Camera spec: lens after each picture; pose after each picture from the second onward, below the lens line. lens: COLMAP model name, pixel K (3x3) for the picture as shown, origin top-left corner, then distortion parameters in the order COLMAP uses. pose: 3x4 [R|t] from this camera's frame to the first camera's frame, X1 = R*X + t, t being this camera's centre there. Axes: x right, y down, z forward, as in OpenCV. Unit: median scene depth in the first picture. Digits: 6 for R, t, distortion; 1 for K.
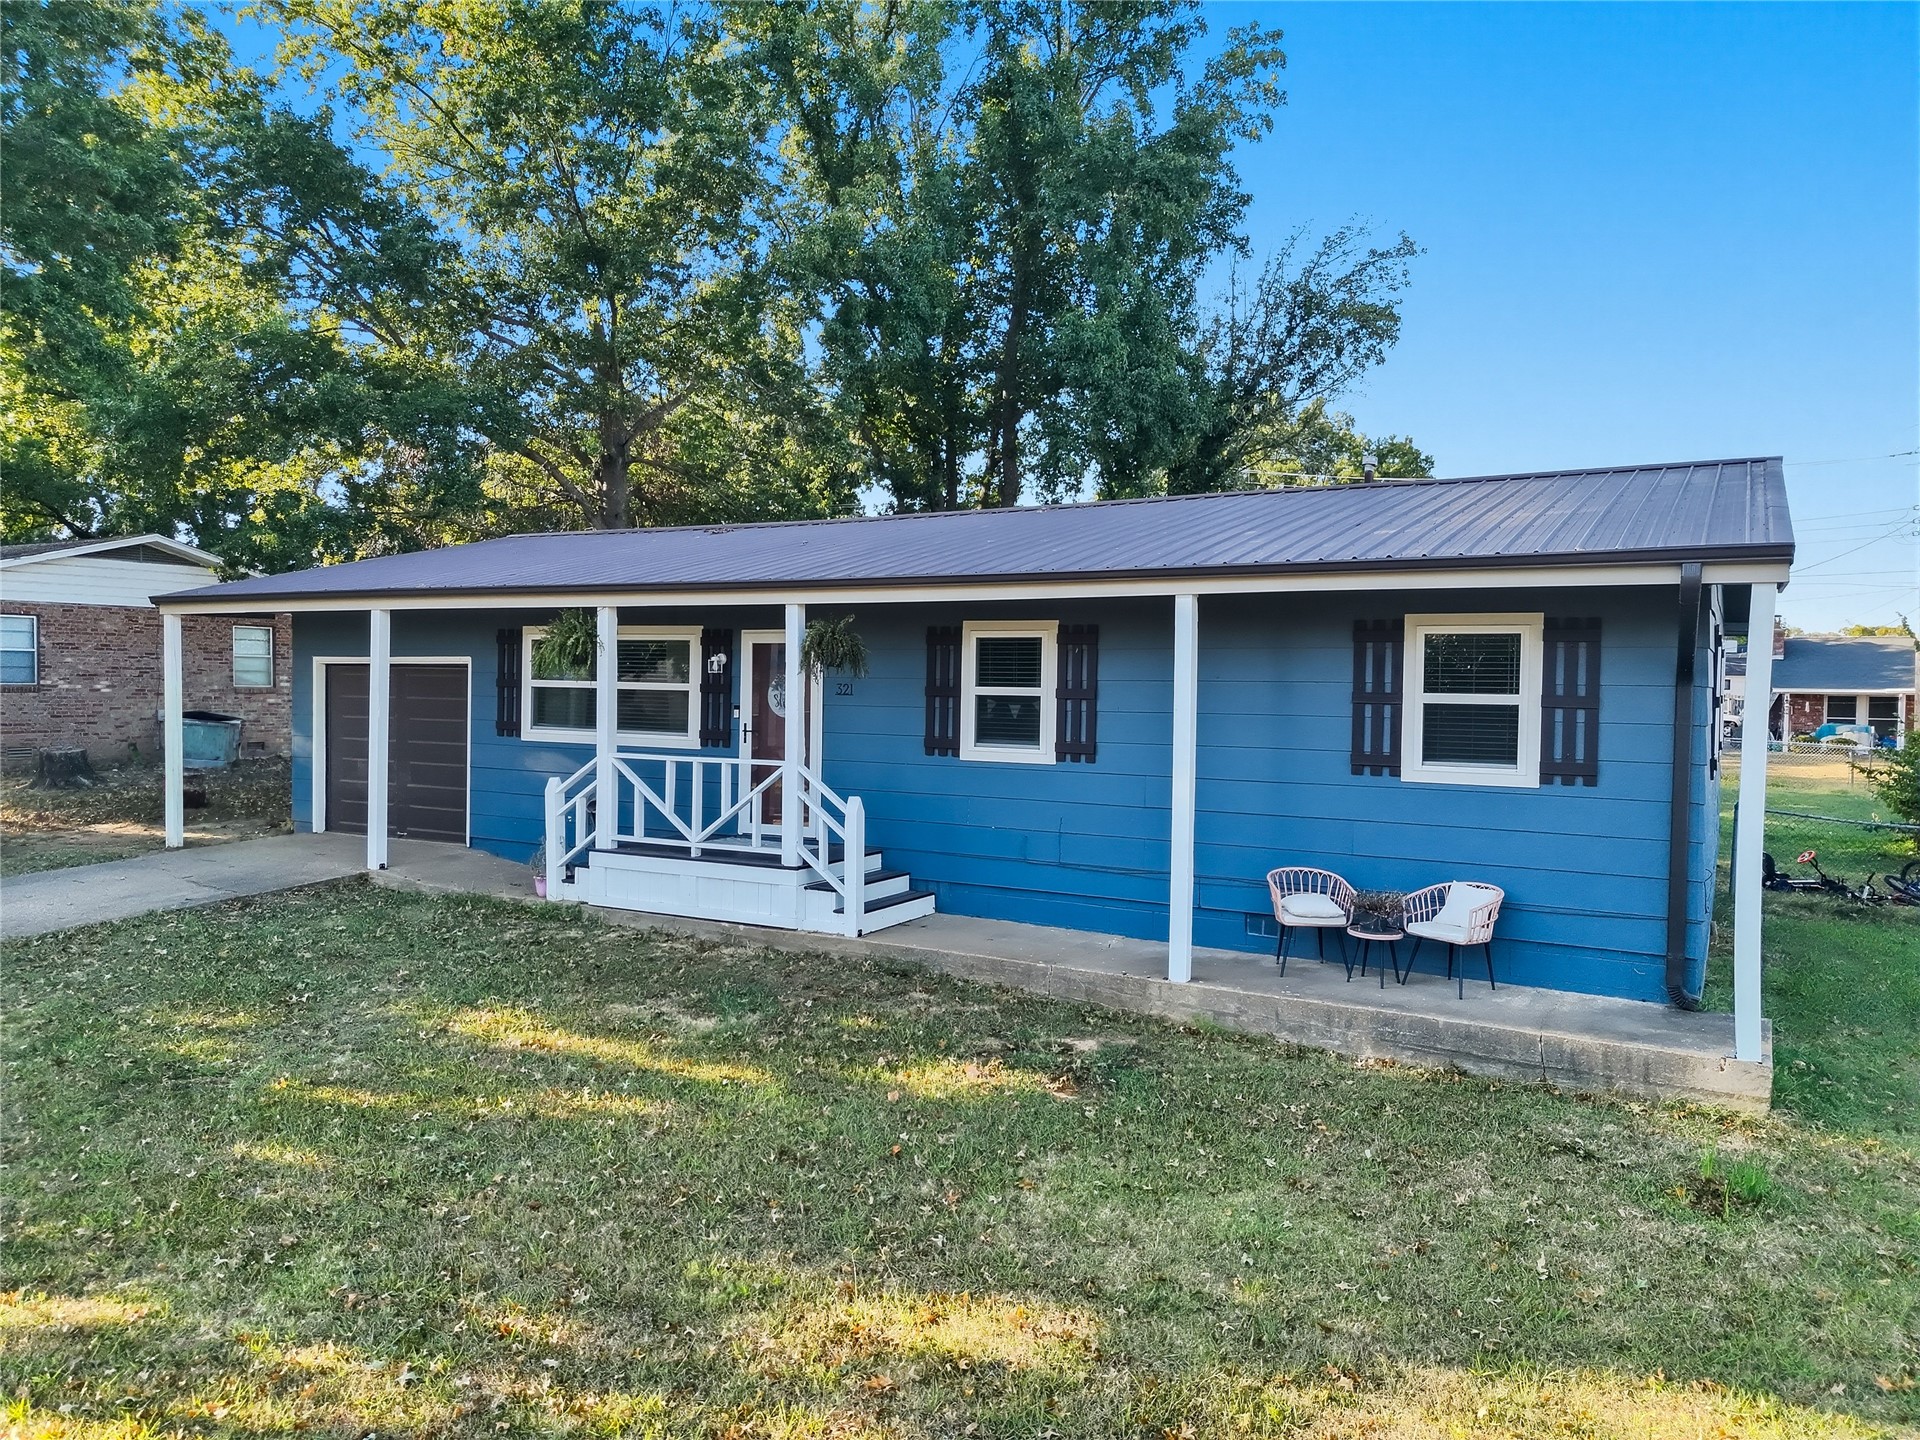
lens RADIAL K [[1320.5, 0, 957.3], [0, 1320.5, 731.1], [0, 0, 1]] dist [0.074310, -0.001060]
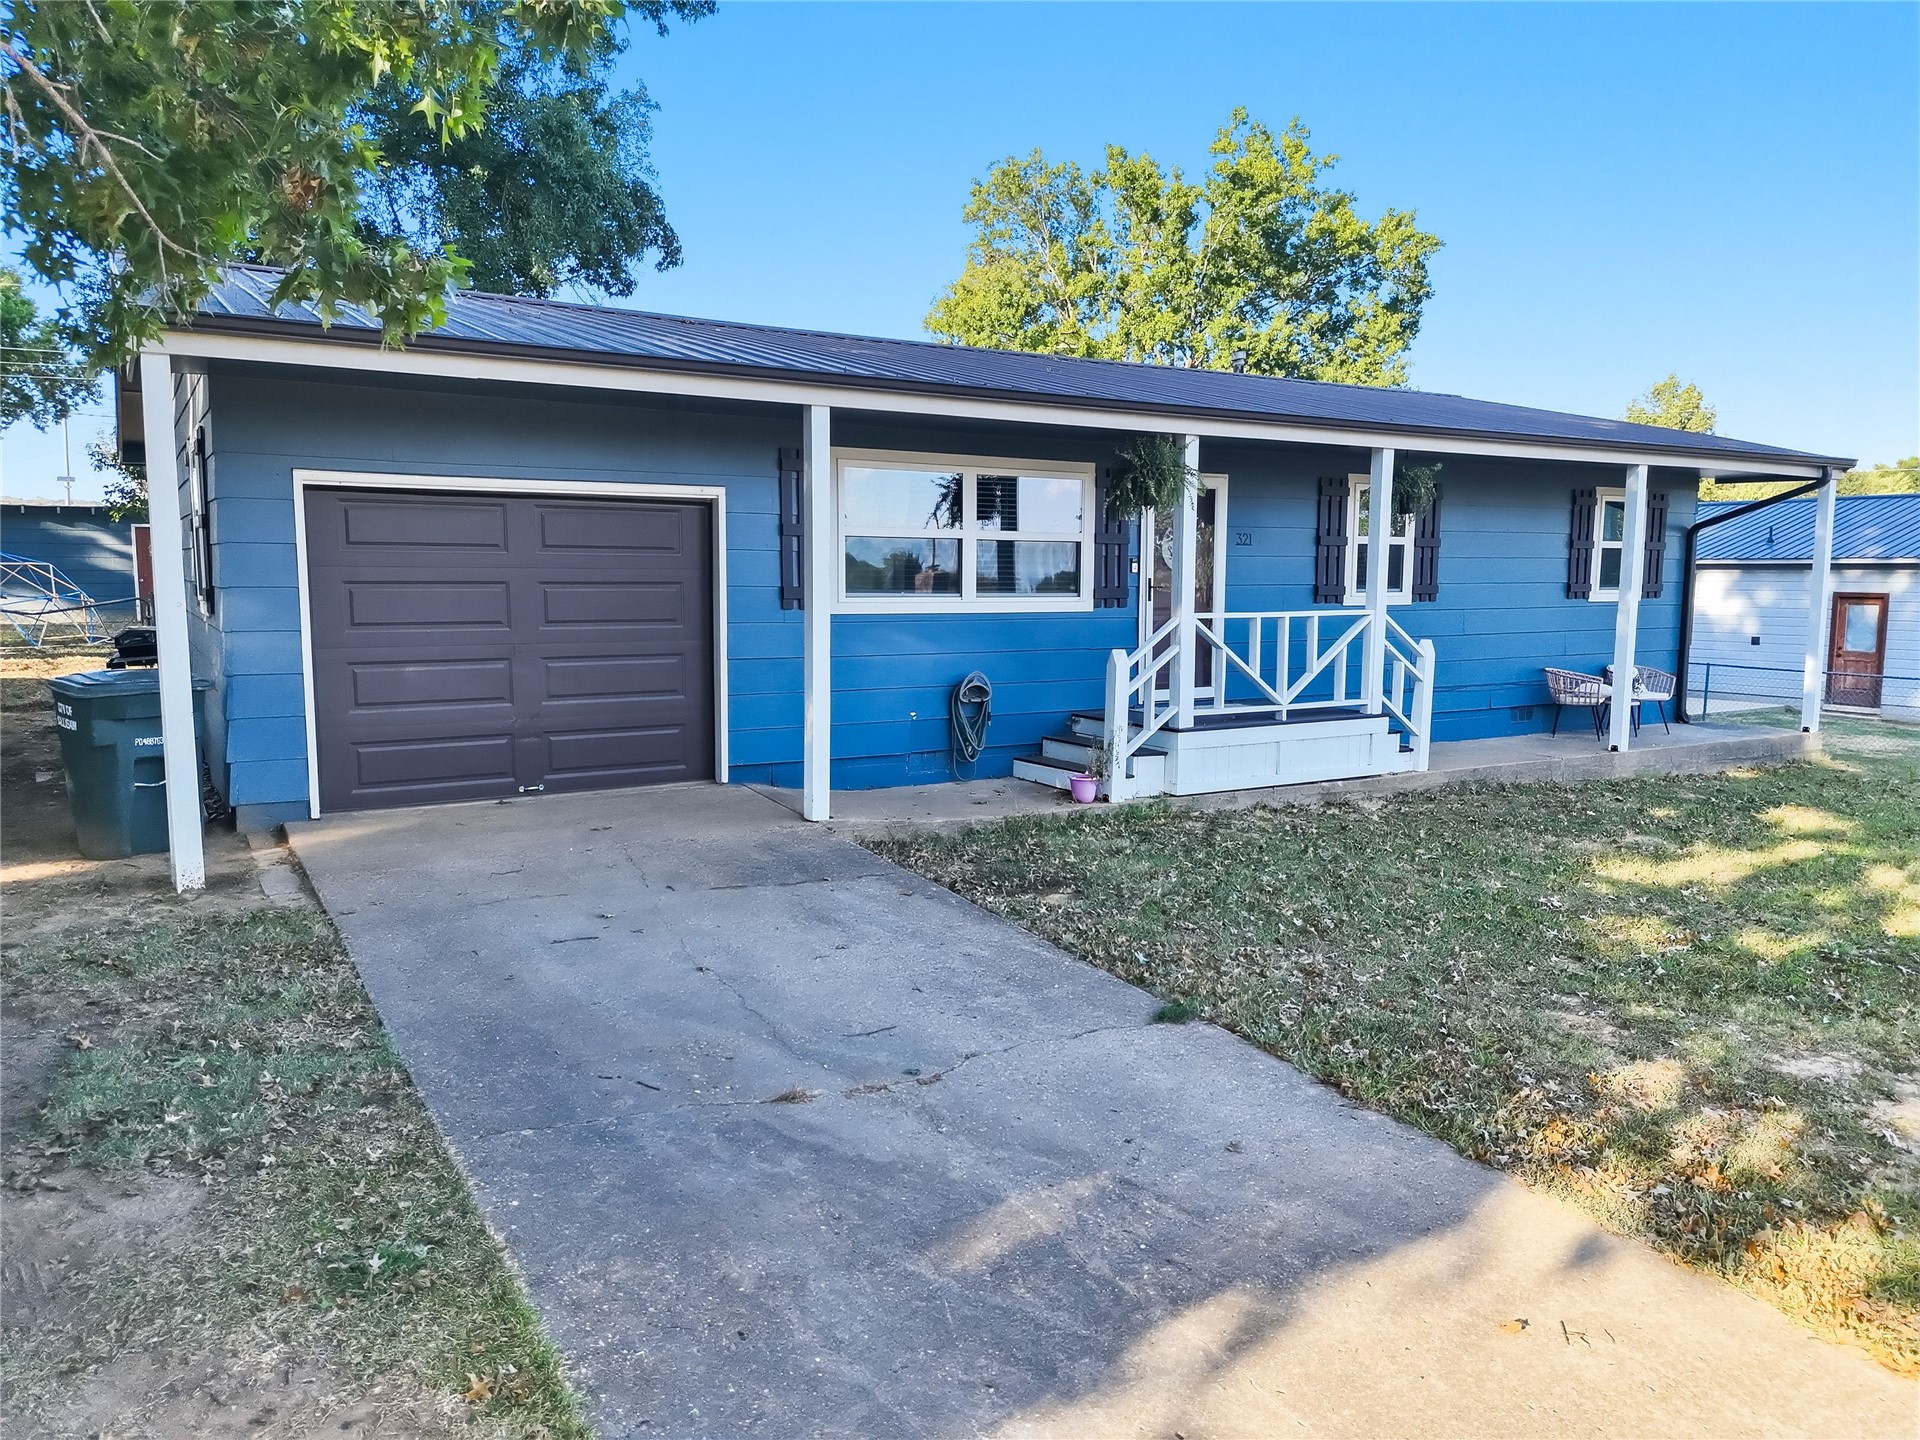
lens RADIAL K [[1351.7, 0, 960.0], [0, 1351.7, 720.0], [0, 0, 1]] dist [0.090925, -0.086642]
pose [[0.484870, -0.103963, 0.868385, -1.146359], [0.035833, 0.994437, 0.099046, -0.006793], [-0.873852, -0.016907, 0.485898, 0.749517]]
